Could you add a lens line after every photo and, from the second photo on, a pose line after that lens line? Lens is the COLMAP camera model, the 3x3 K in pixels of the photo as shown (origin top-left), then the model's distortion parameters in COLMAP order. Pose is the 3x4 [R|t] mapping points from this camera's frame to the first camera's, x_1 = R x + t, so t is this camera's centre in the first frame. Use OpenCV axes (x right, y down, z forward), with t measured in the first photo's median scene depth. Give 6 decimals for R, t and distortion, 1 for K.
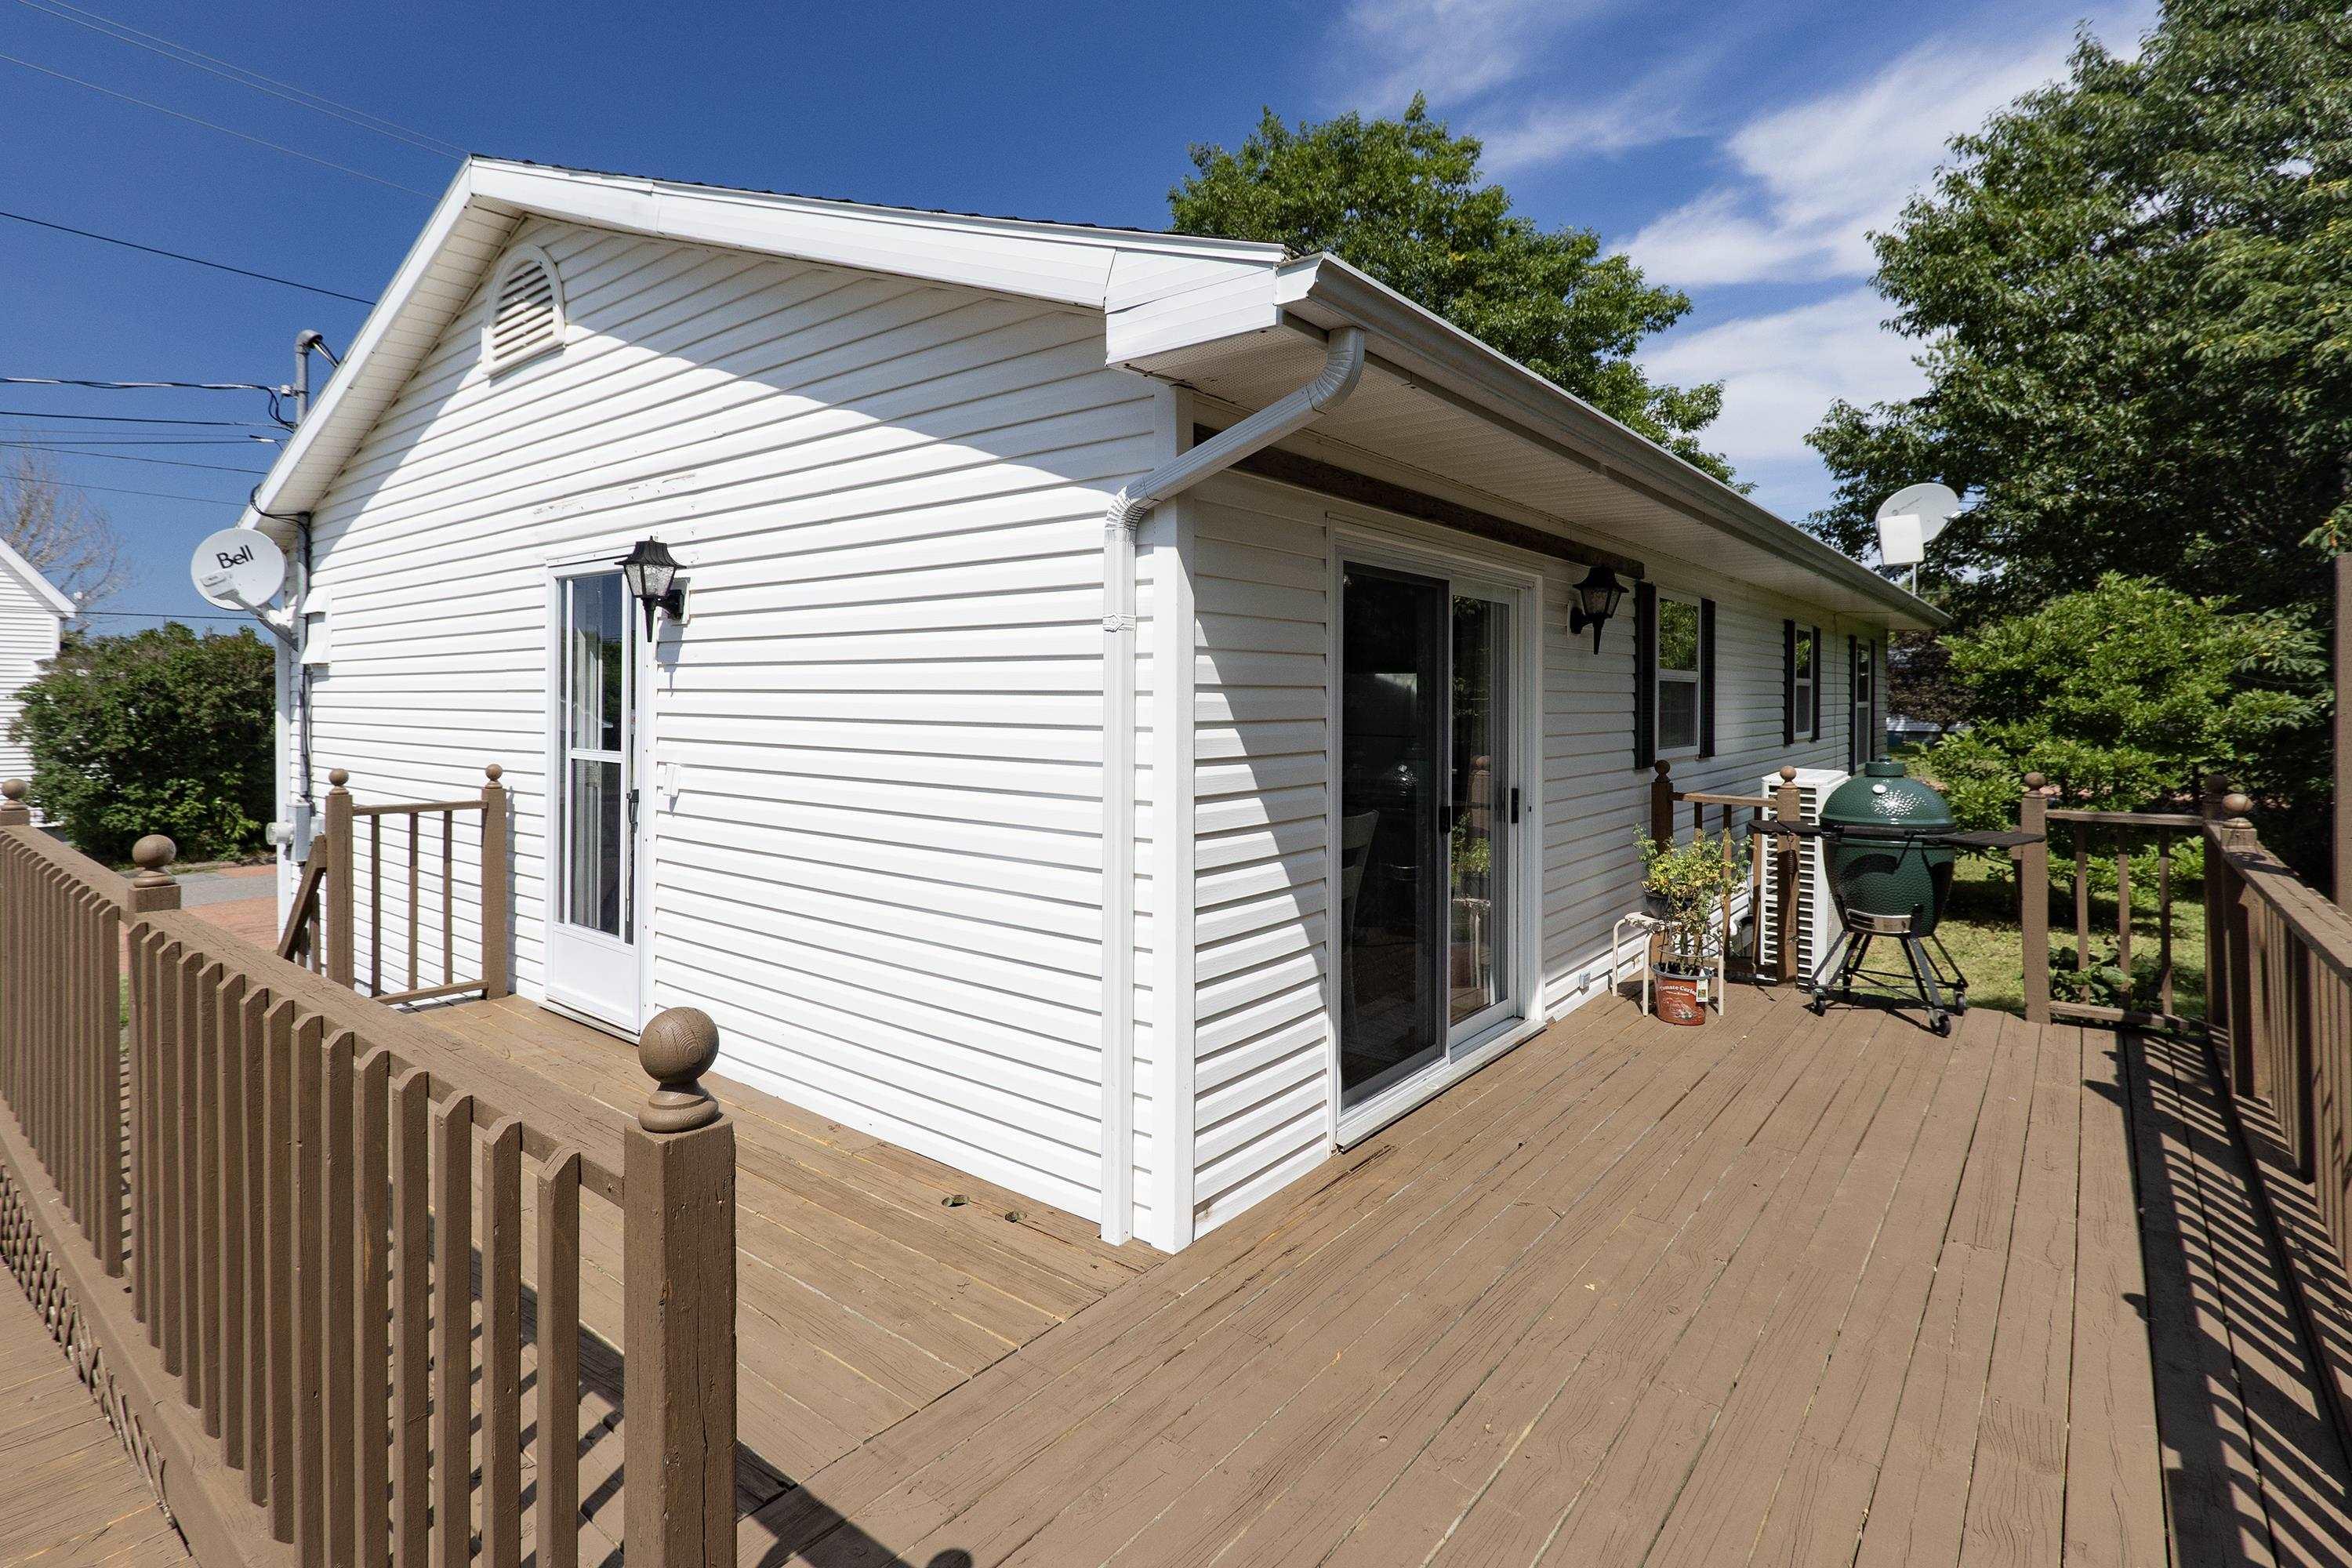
lens RADIAL K [[1118.7, 0, 1174.9], [0, 1118.7, 755.3], [0, 0, 1]] dist [0.001478, 0.000637]
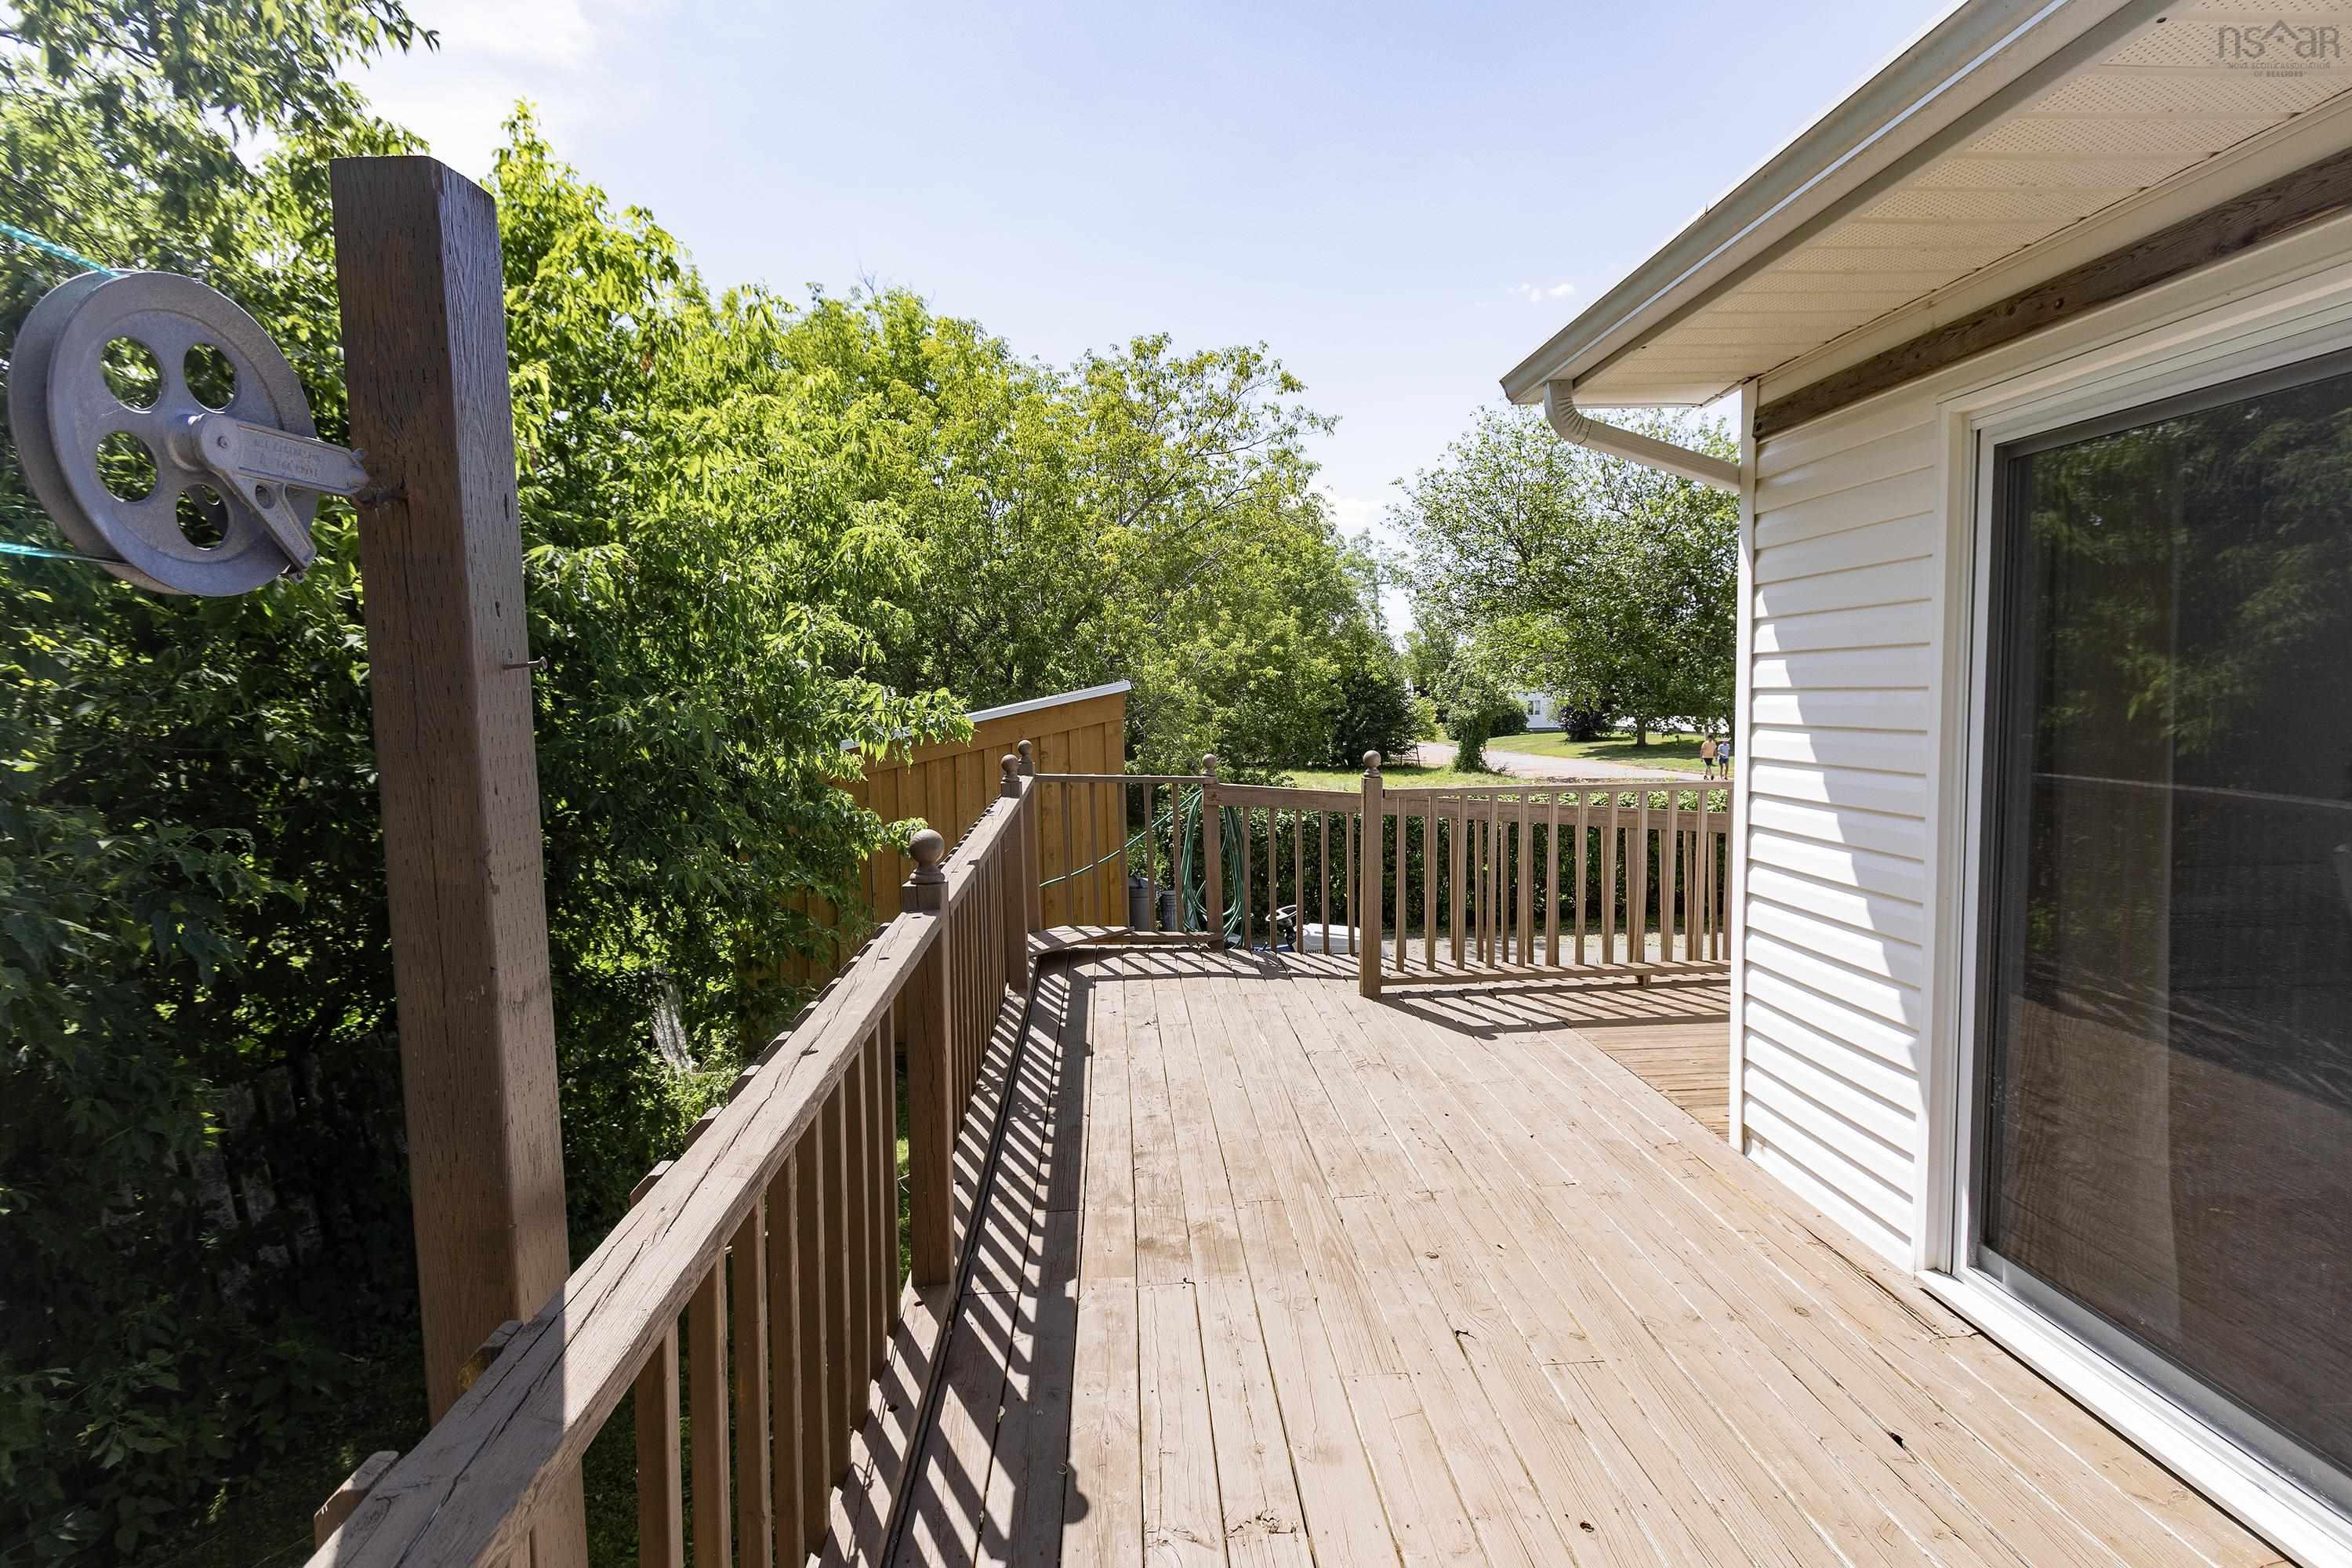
lens RADIAL K [[1118.7, 0, 1174.9], [0, 1118.7, 755.3], [0, 0, 1]] dist [0.001478, 0.000637]
pose [[-0.737875, 0.043335, -0.673545, 1.462230], [-0.015229, 0.996614, 0.080805, -0.059656], [0.674765, 0.069882, -0.734716, 1.765033]]
